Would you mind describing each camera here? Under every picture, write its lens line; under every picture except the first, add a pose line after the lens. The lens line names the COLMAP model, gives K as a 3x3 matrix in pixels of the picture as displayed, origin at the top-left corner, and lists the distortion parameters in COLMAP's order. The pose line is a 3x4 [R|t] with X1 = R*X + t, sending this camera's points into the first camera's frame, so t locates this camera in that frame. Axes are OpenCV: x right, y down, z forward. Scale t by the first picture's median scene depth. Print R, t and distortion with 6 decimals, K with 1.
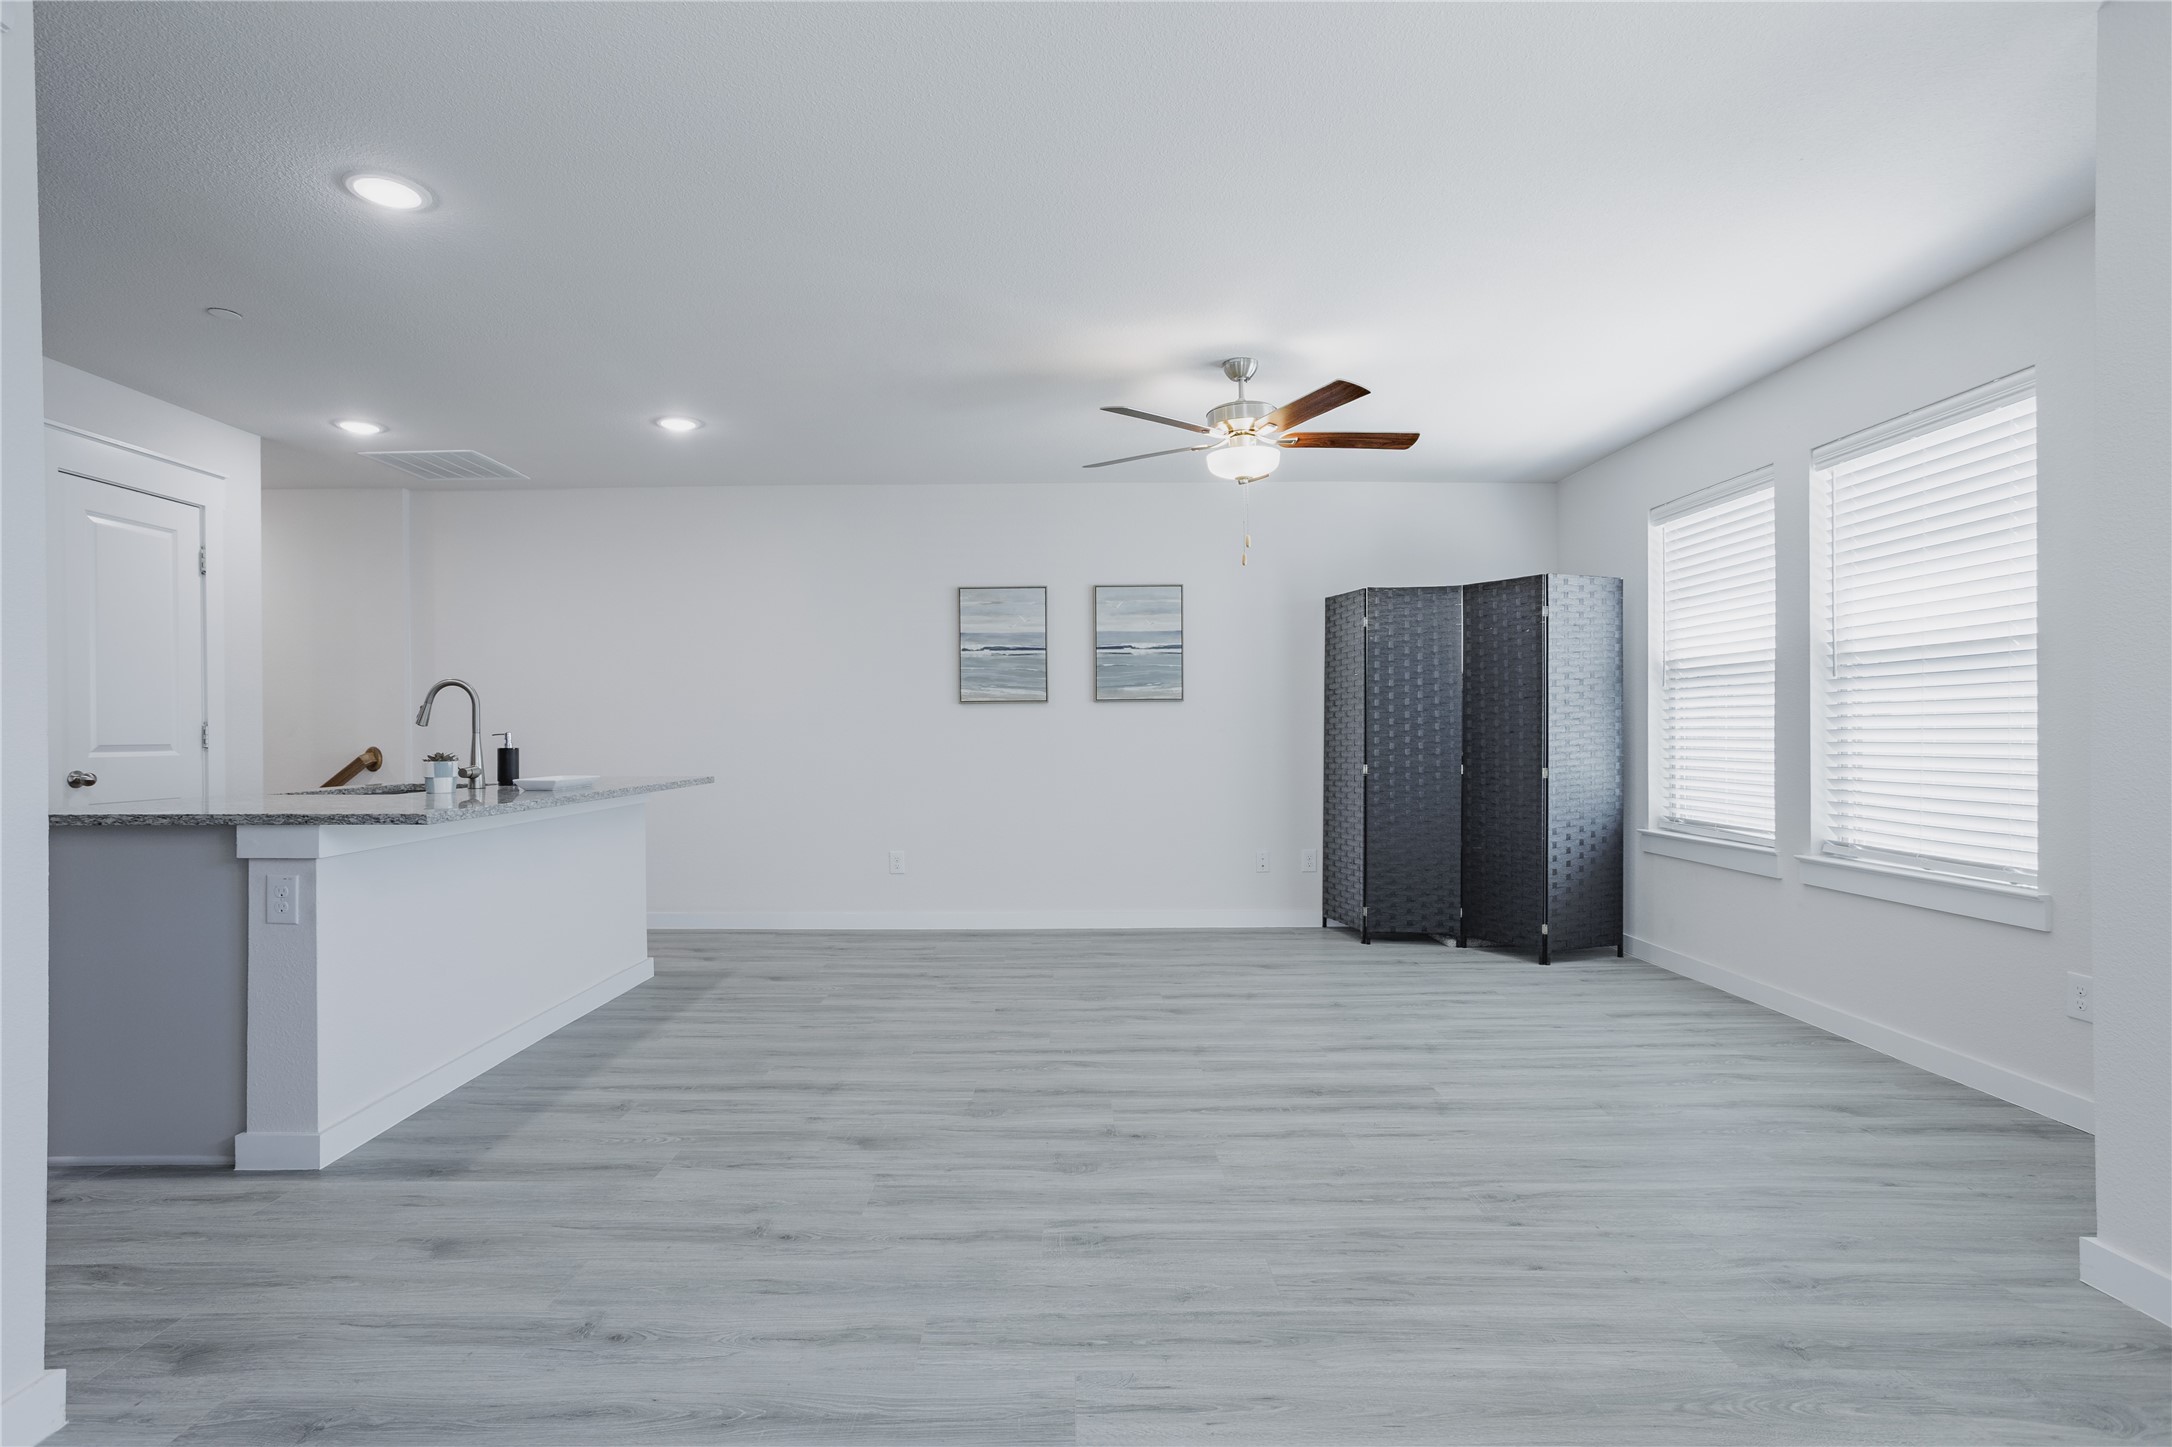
lens RADIAL K [[1031.4, 0, 1032.4], [0, 1031.4, 737.6], [0, 0, 1]] dist [-0.050818, 0.039295]
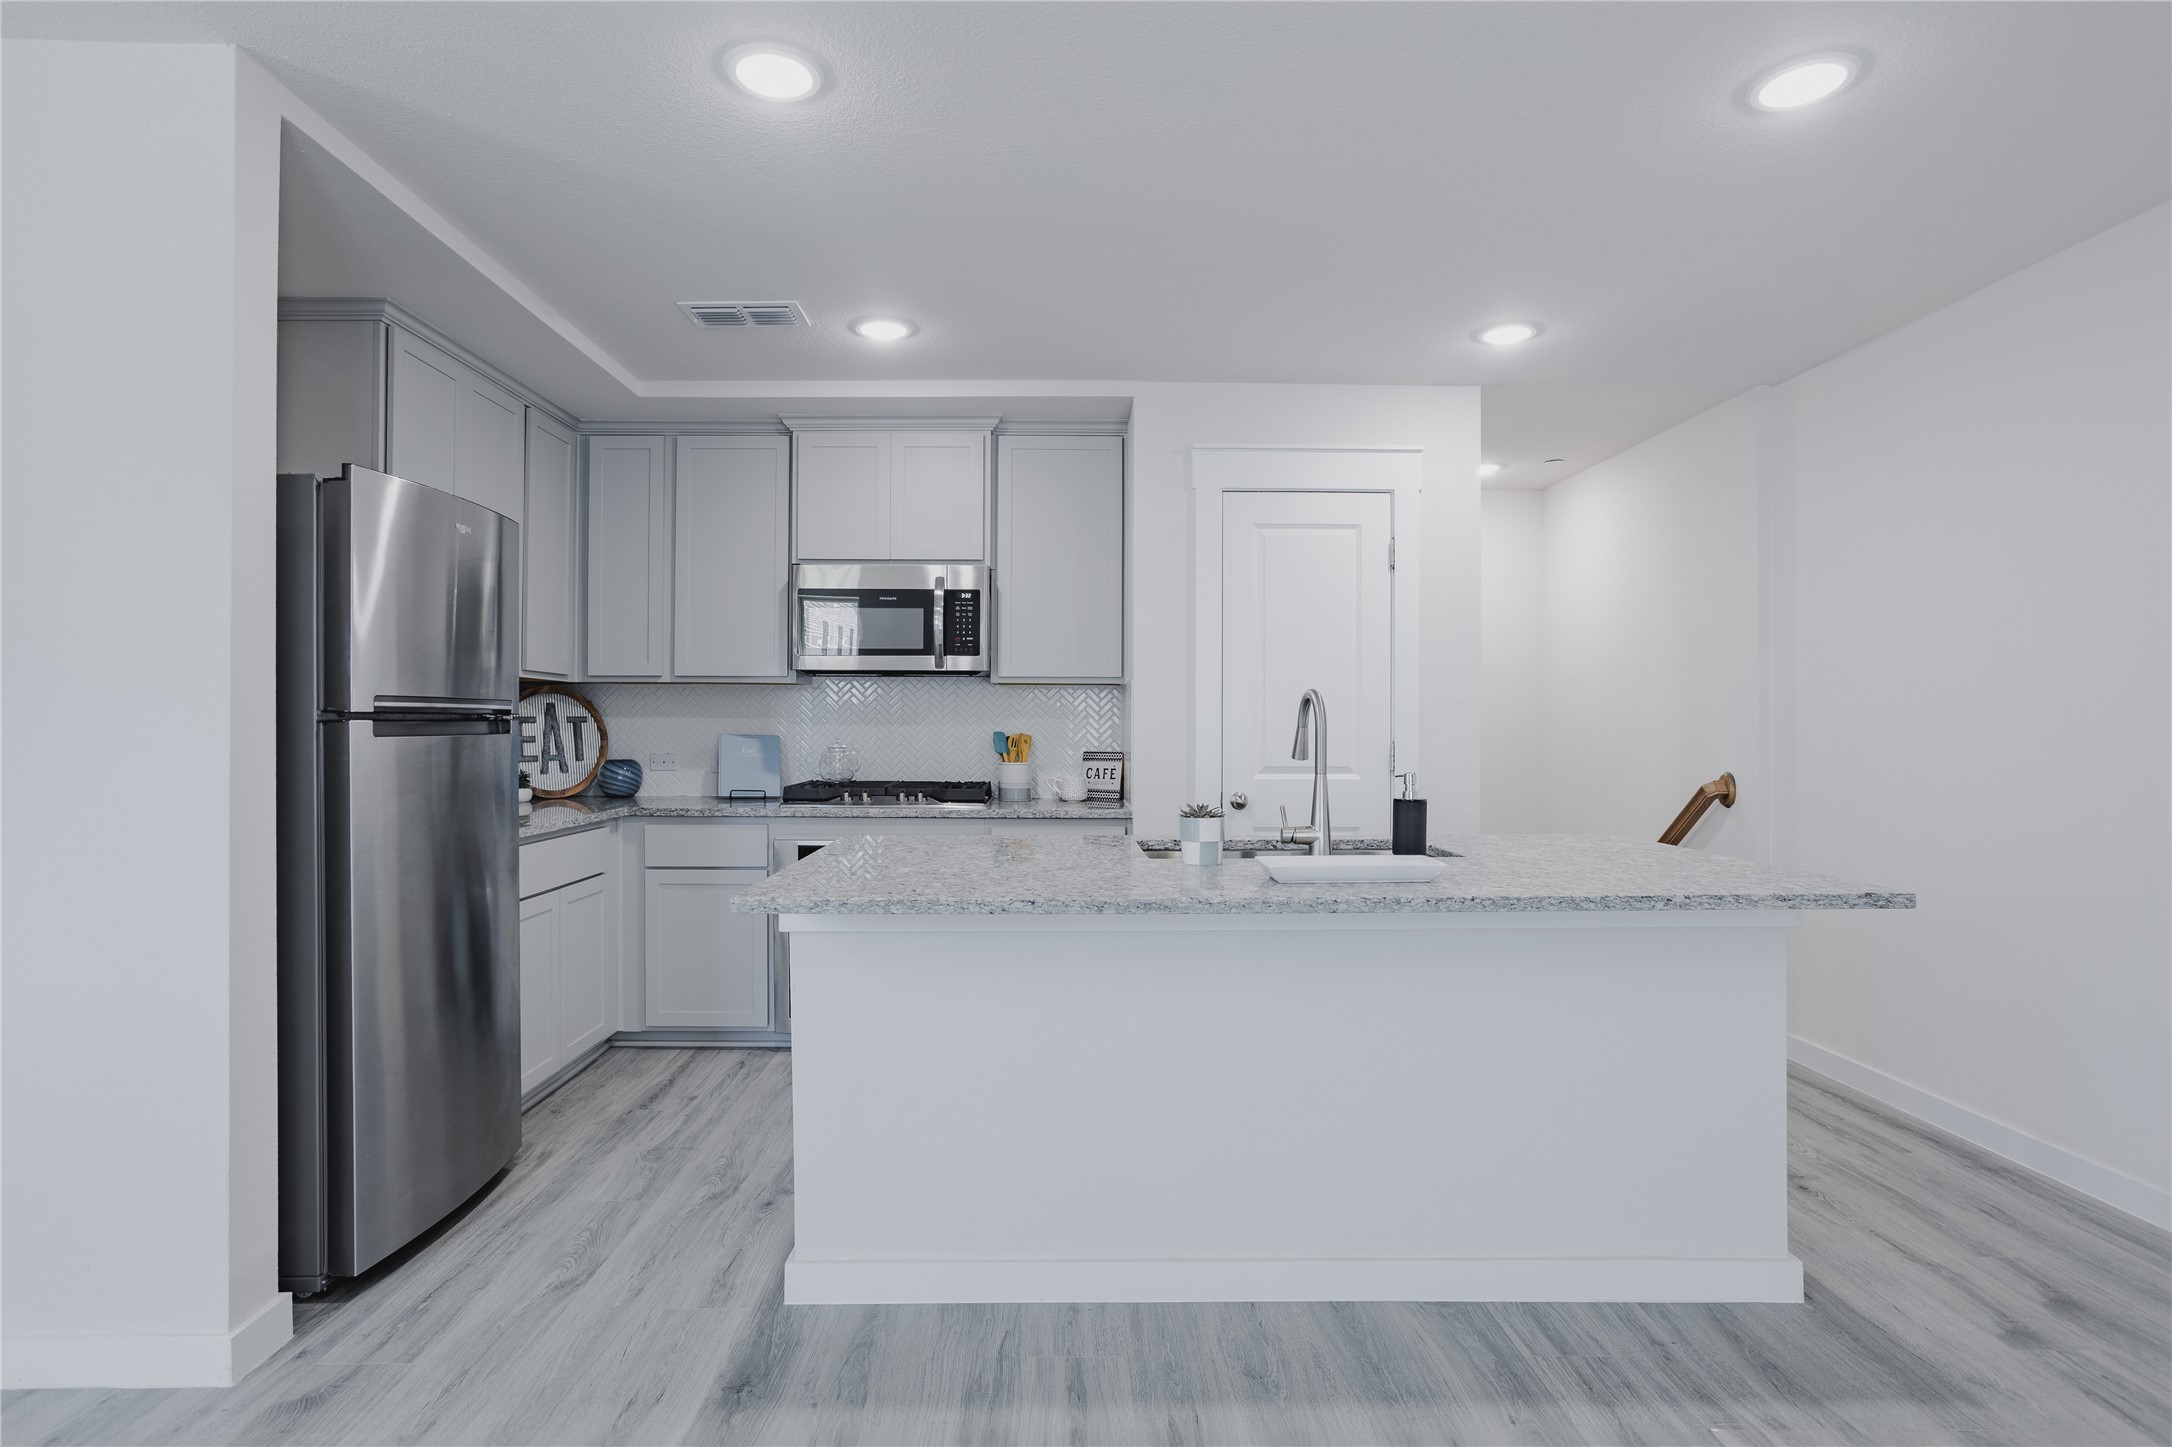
lens RADIAL K [[1140.2, 0, 1075.1], [0, 1140.2, 728.3], [0, 0, 1]] dist [-0.038926, 0.029999]
pose [[0.044829, 0.007649, -0.998965, 0.185346], [-0.009391, 0.999930, 0.007234, -0.043039], [0.998951, 0.009057, 0.044898, 0.995283]]
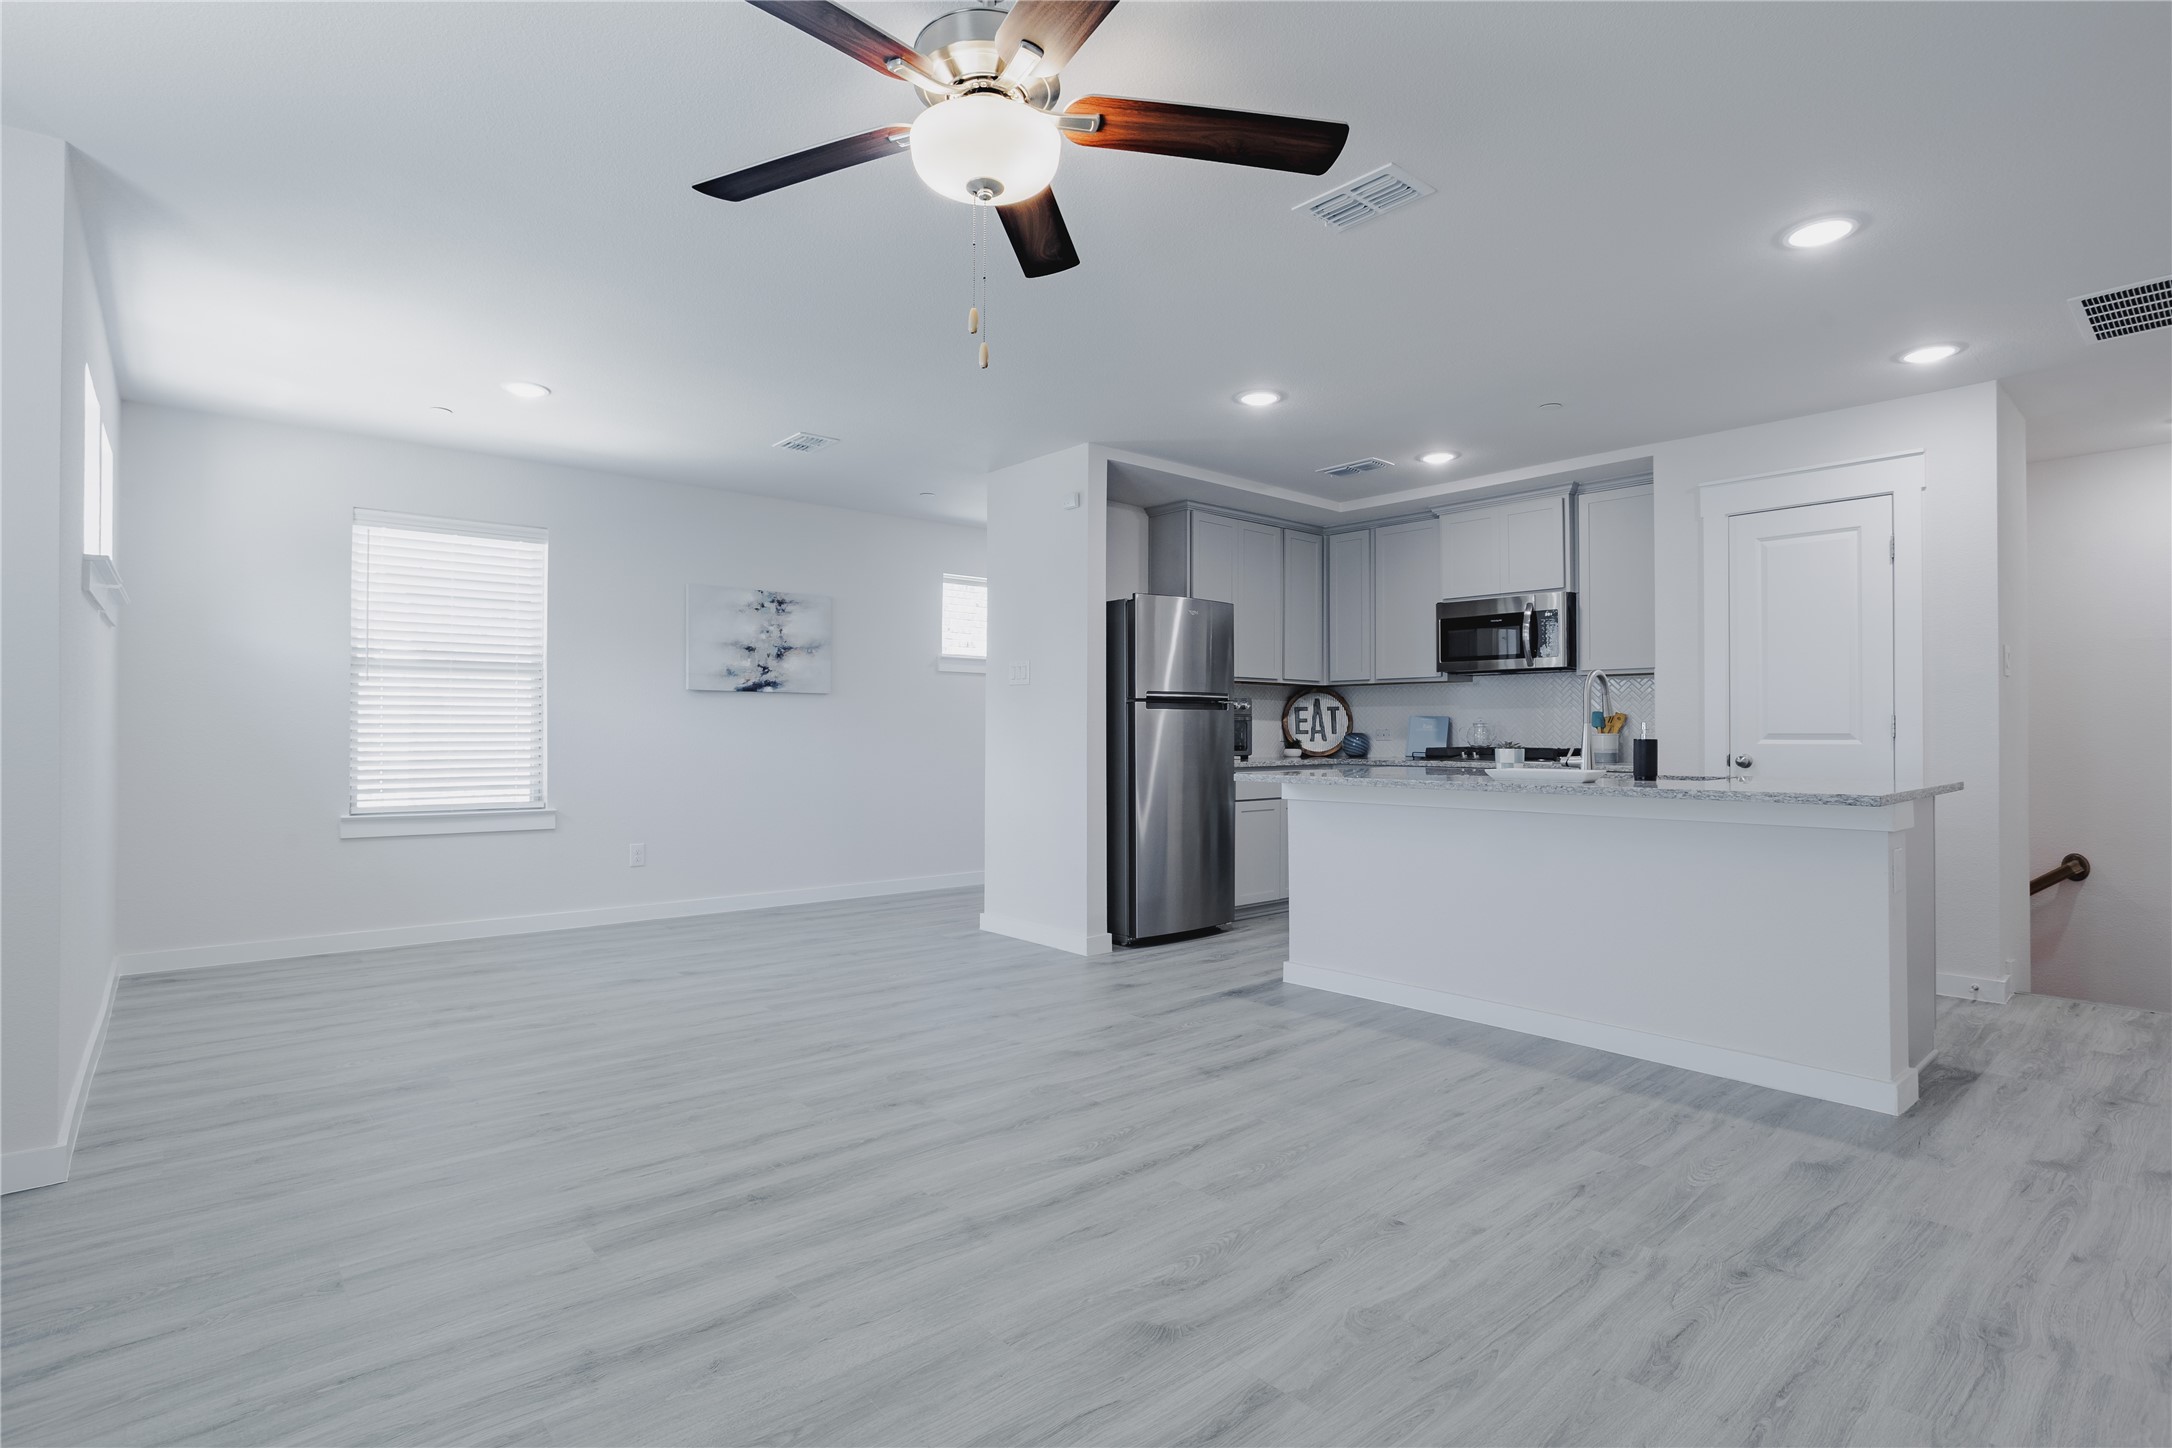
lens RADIAL K [[1071.9, 0, 1086.0], [0, 1071.9, 724.0], [0, 0, 1]] dist [-0.066618, 0.038212]
pose [[-0.726722, -0.000378, -0.686932, 0.632689], [-0.000434, 1.000000, -0.000091, -0.003051], [0.686932, 0.000232, -0.726722, 1.725901]]
